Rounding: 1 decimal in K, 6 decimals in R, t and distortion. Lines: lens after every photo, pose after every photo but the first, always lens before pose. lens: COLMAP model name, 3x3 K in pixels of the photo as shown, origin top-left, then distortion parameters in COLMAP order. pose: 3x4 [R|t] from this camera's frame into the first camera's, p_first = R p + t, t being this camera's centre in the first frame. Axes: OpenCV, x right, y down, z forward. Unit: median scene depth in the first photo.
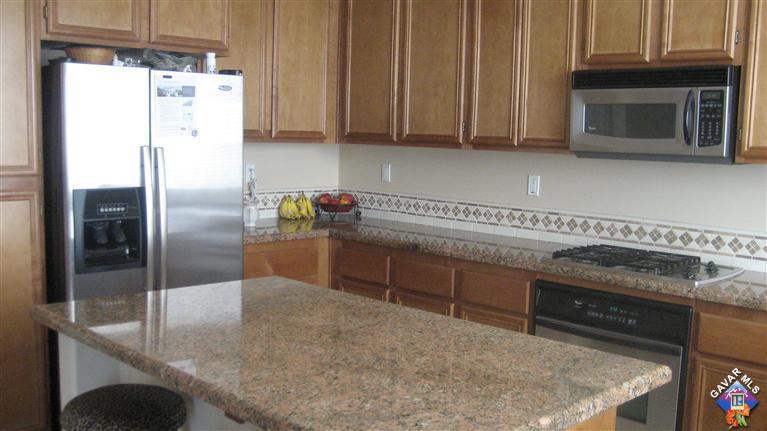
lens RADIAL K [[803.0, 0, 383.9], [0, 803.0, 218.2], [0, 0, 1]] dist [-0.085170, 0.000000]
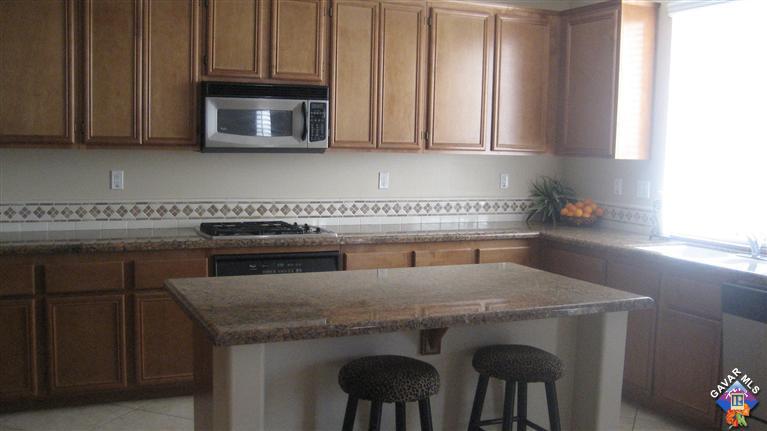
lens RADIAL K [[803.0, 0, 384.1], [0, 803.0, 215.3], [0, 0, 1]] dist [-0.085170, 0.000000]
pose [[0.365125, -0.105453, 0.924967, -0.761582], [0.089069, 0.992963, 0.078045, -0.049819], [-0.926688, 0.053890, 0.371948, 0.289166]]
